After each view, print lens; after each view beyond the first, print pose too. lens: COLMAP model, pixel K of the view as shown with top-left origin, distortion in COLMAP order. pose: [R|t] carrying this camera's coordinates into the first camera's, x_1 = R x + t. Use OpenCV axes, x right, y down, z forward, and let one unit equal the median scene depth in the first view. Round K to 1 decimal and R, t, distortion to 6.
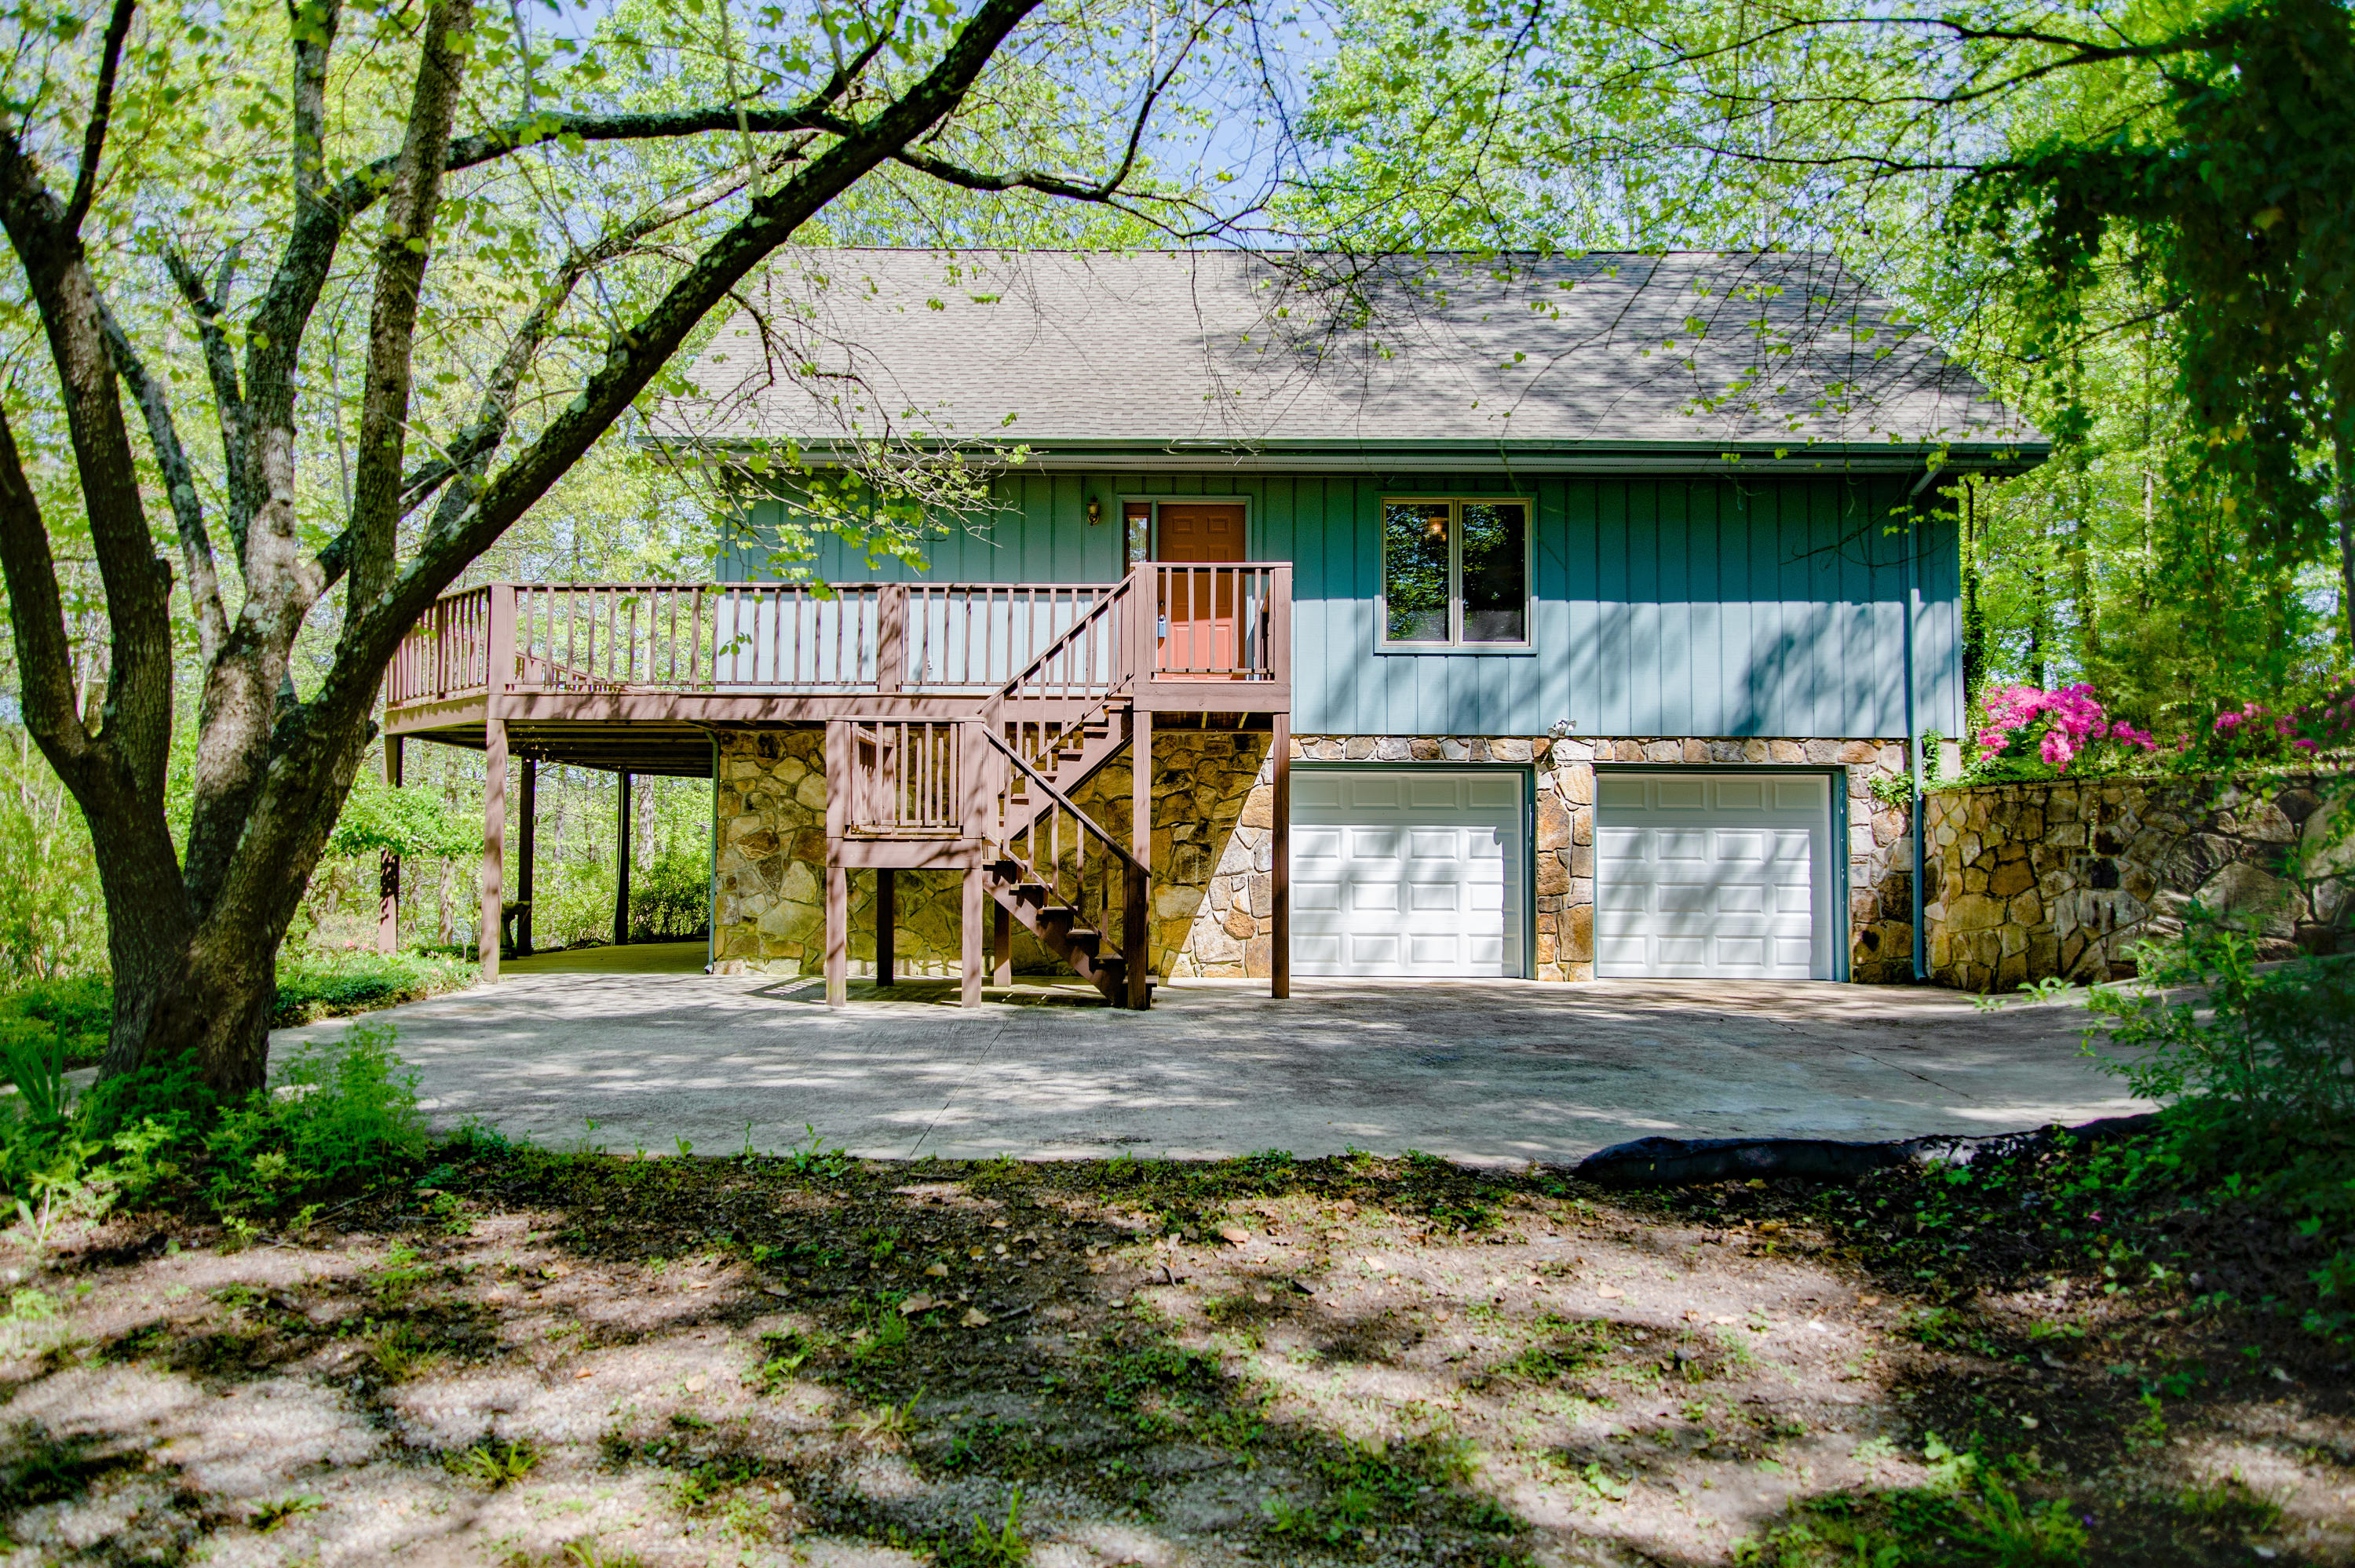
lens RADIAL K [[1590.7, 0, 1177.4], [0, 1590.7, 784.6], [0, 0, 1]] dist [-0.006597, -0.001704]
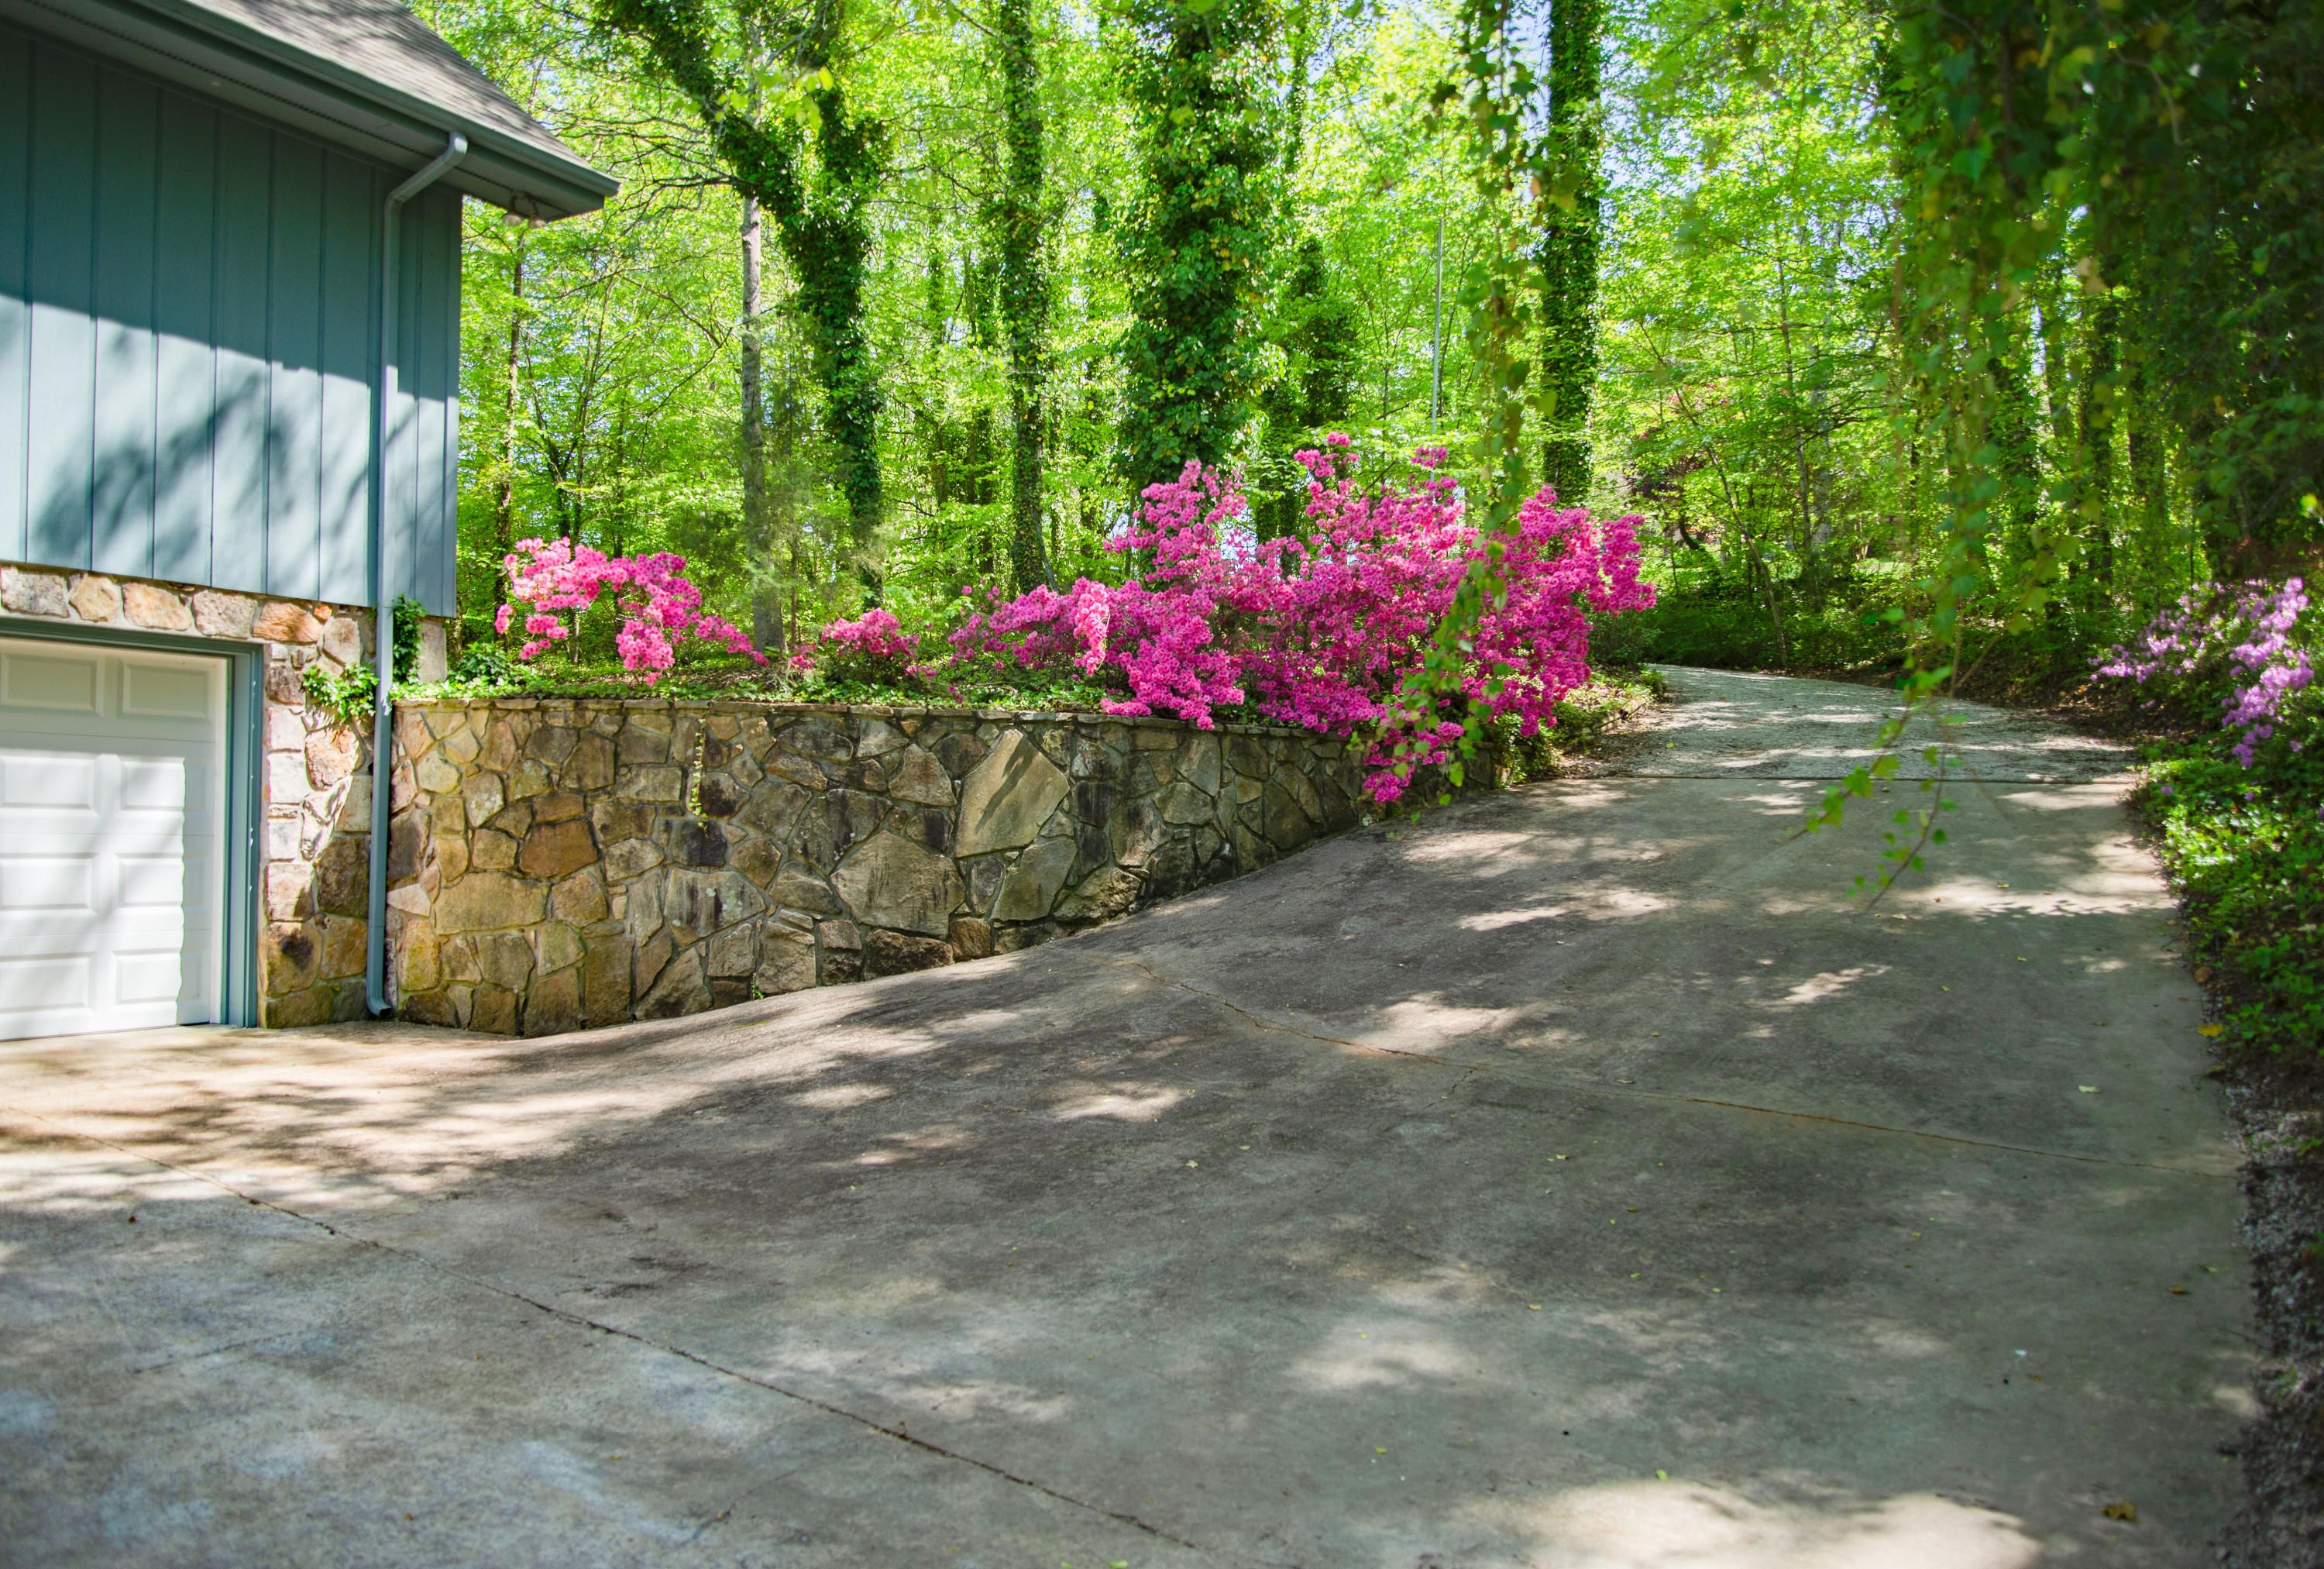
lens RADIAL K [[1553.8, 0, 1164.0], [0, 1553.8, 787.0], [0, 0, 1]] dist [-0.002584, -0.000452]
pose [[0.507094, 0.022856, 0.861587, 0.116969], [-0.068414, 0.997562, 0.013803, 0.009736], [-0.859171, -0.065944, 0.507421, 0.480867]]
